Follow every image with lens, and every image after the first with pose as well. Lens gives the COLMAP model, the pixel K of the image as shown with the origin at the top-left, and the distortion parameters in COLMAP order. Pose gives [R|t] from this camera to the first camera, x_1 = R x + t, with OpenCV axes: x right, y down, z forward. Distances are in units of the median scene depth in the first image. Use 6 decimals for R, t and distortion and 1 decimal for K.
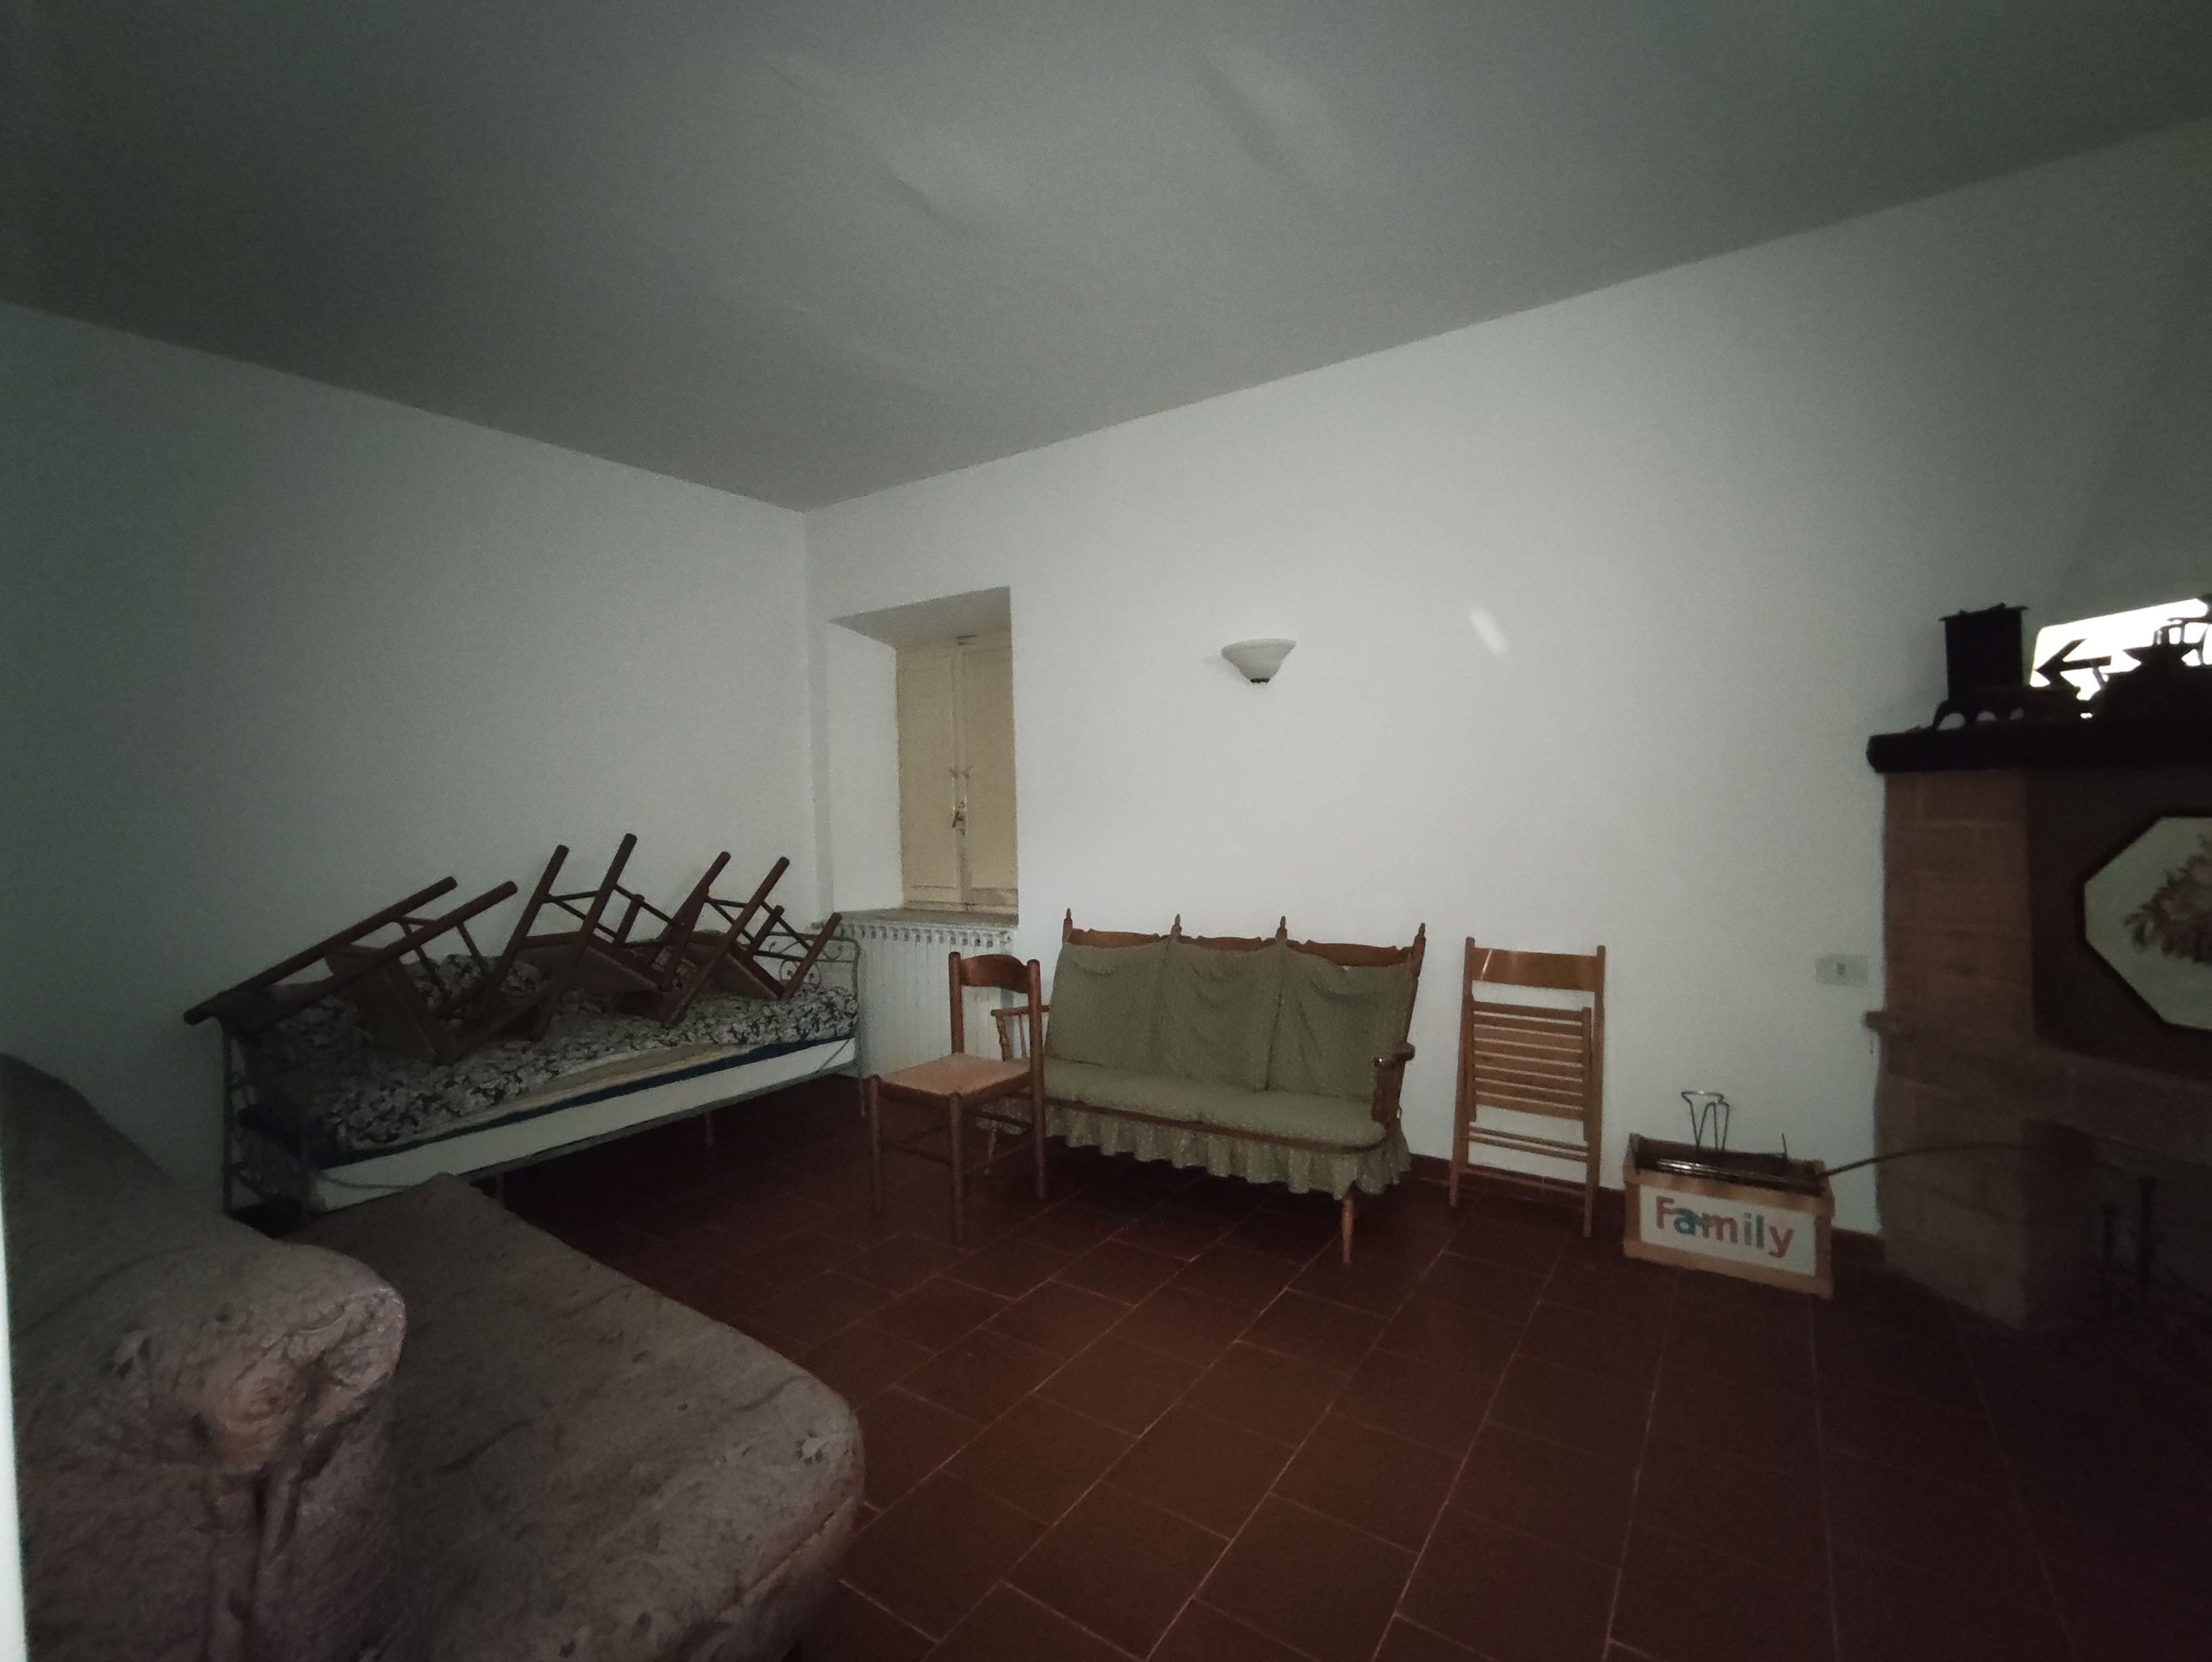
lens RADIAL K [[969.4, 0, 1117.8], [0, 969.4, 840.3], [0, 0, 1]] dist [0.001578, 0.002193]
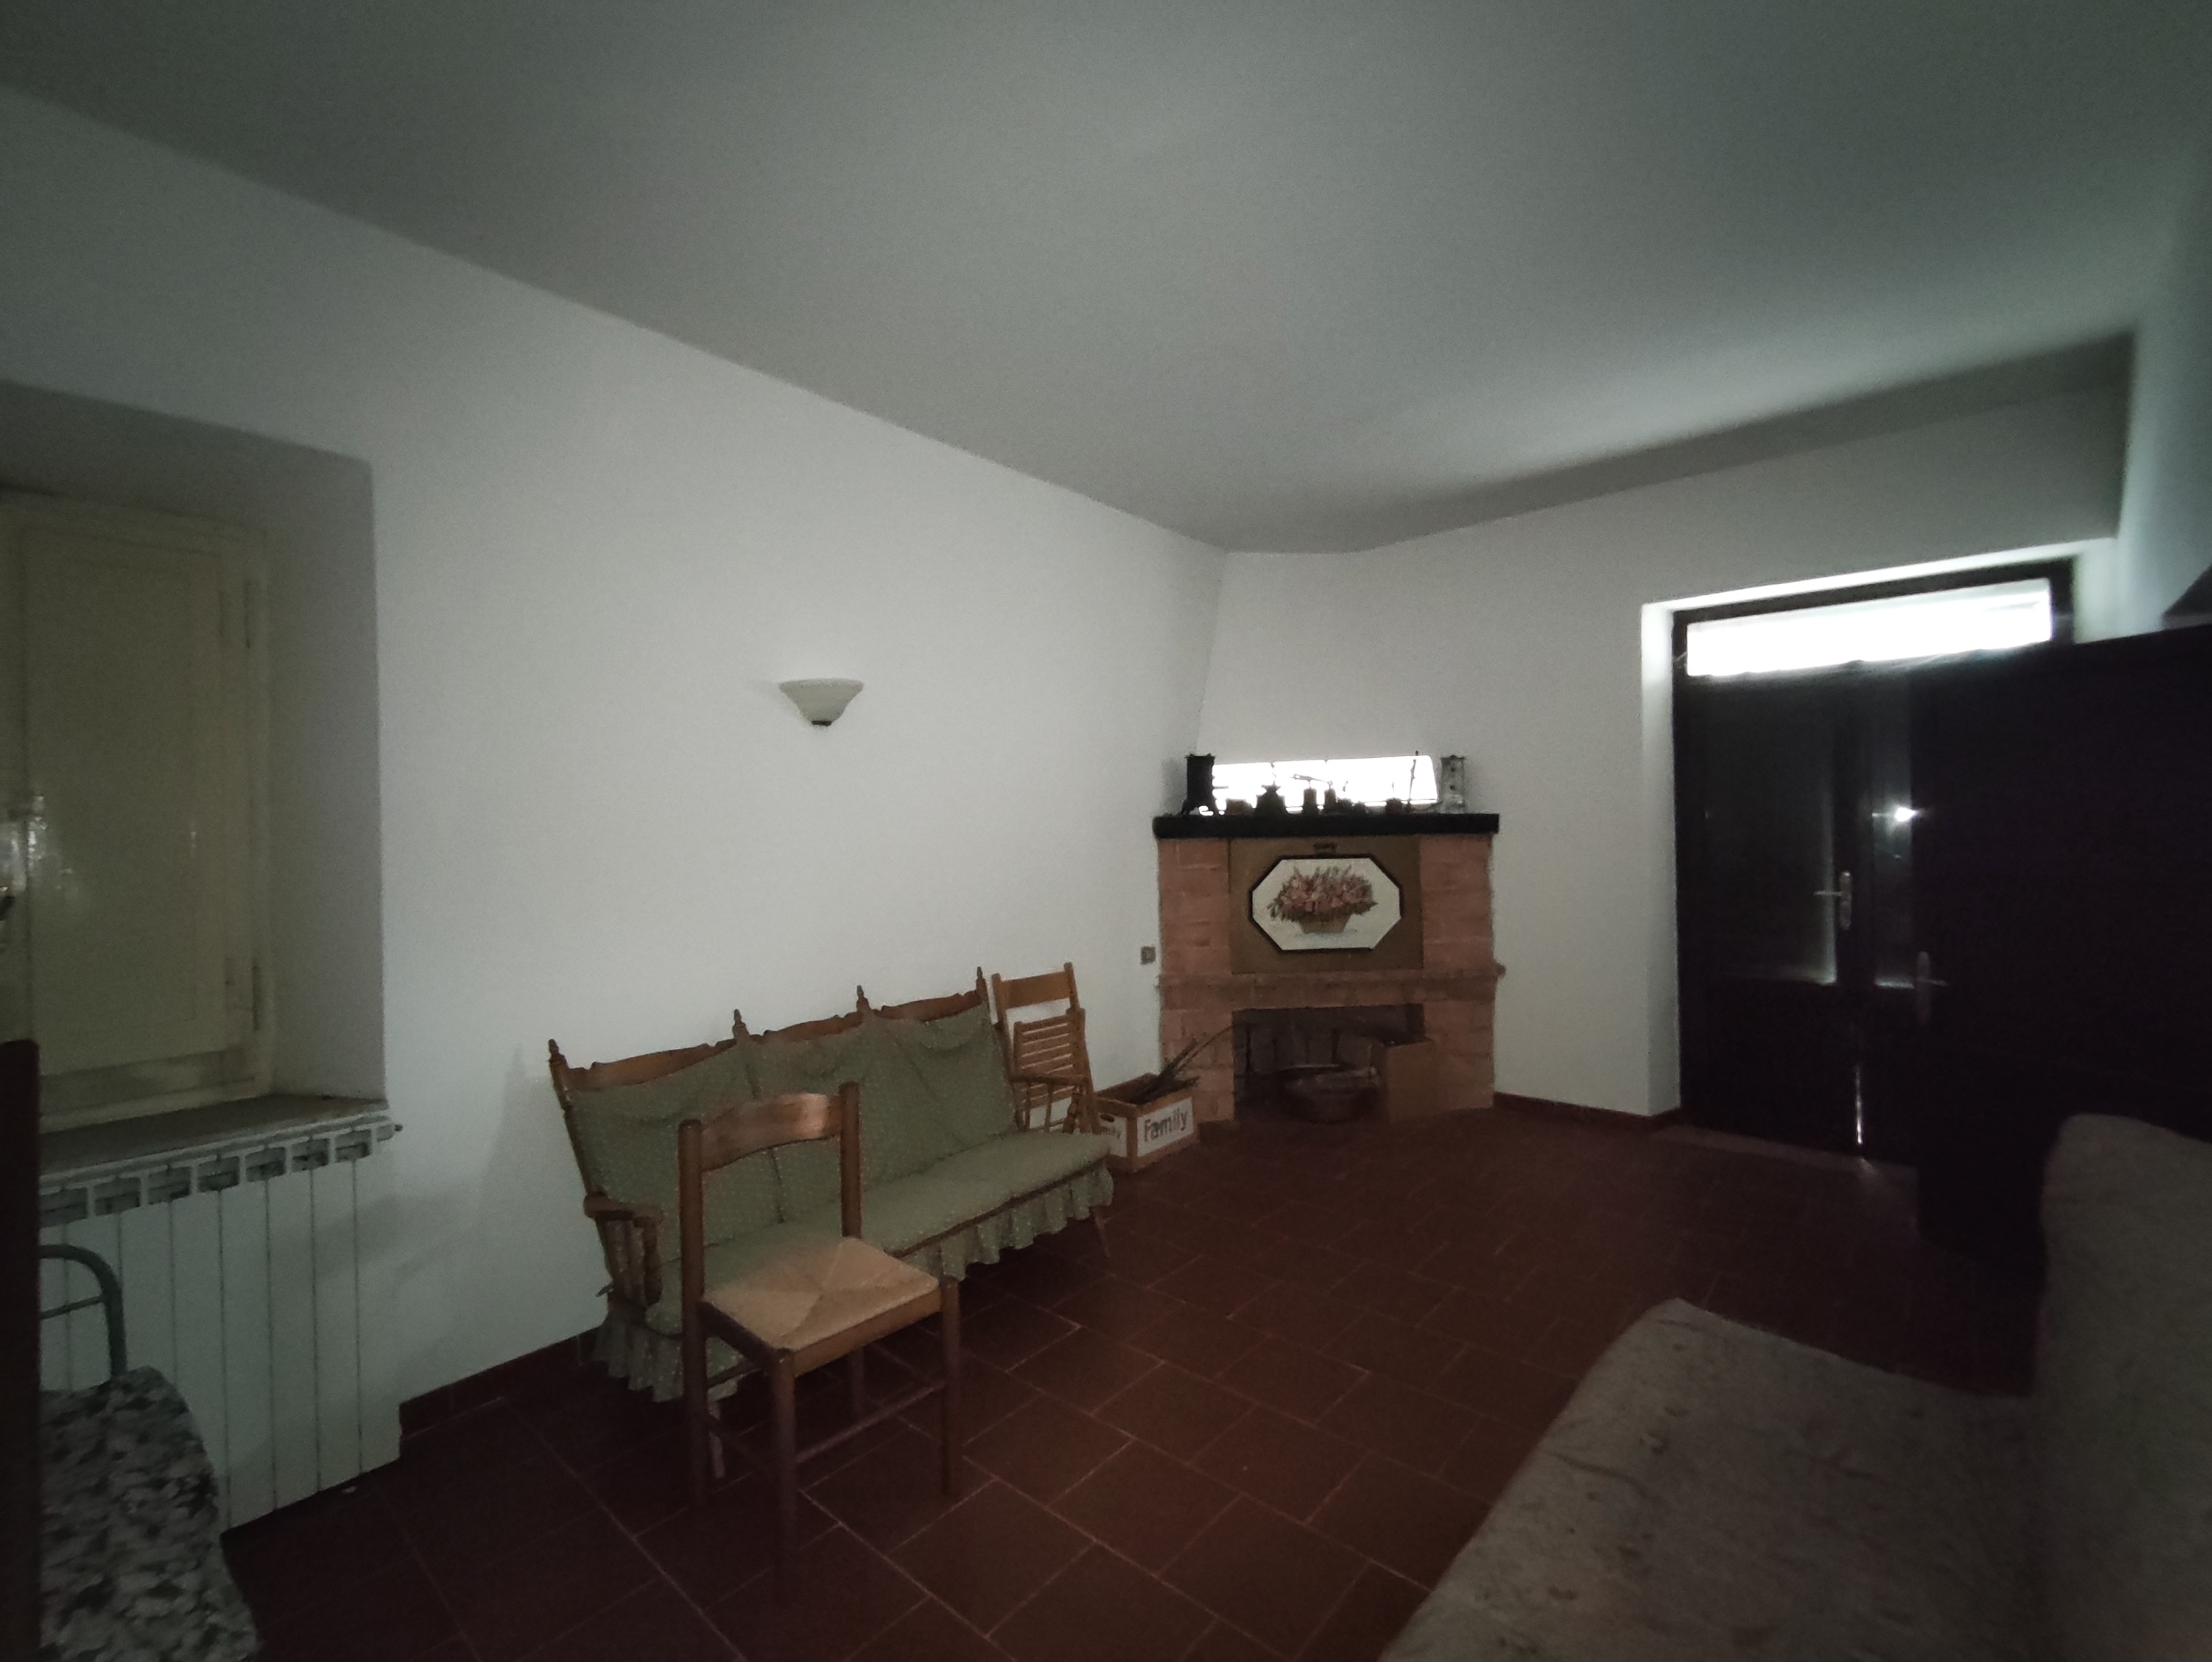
lens RADIAL K [[969.4, 0, 1117.8], [0, 969.4, 840.3], [0, 0, 1]] dist [0.001578, 0.002193]
pose [[0.106885, 0.013415, 0.994181, -0.843144], [0.054804, 0.998309, -0.019363, -0.031834], [-0.992760, 0.056555, 0.105969, 0.777159]]
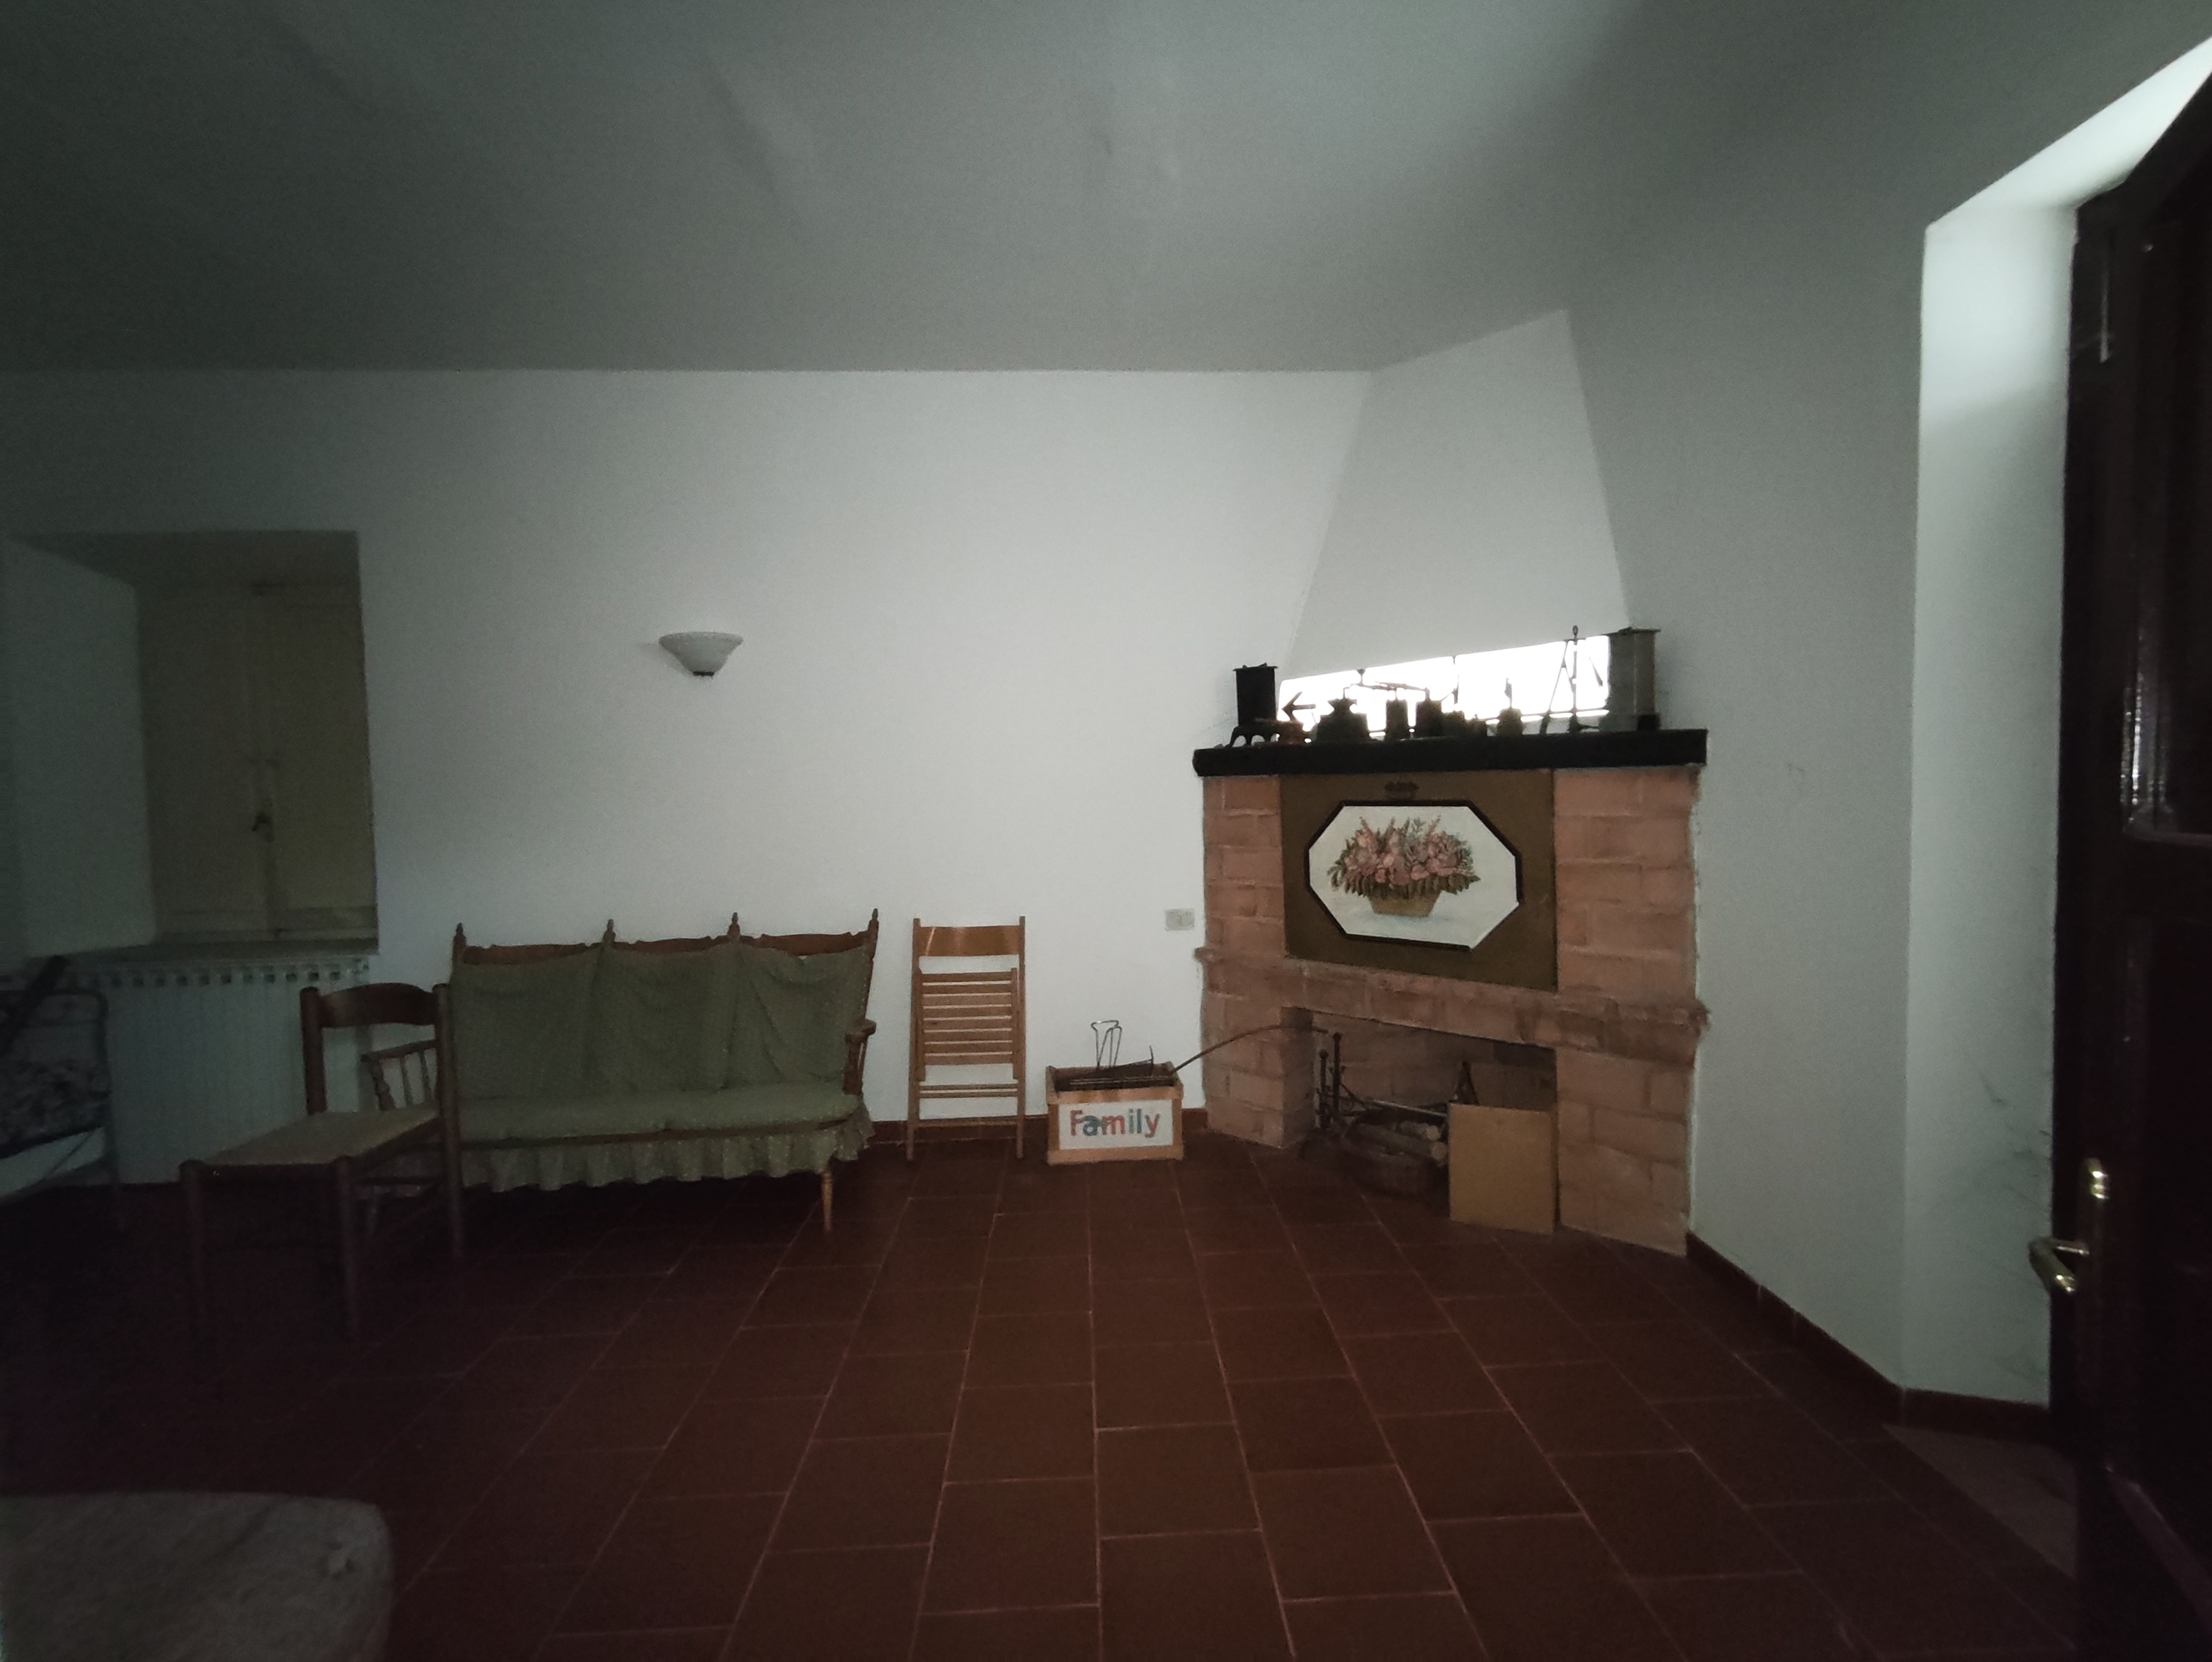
lens RADIAL K [[969.4, 0, 1117.8], [0, 969.4, 840.3], [0, 0, 1]] dist [0.001578, 0.002193]
pose [[0.803848, -0.028580, 0.594148, -0.122329], [0.025803, 0.999580, 0.013172, 0.001164], [-0.594275, 0.004743, 0.804248, -0.044320]]
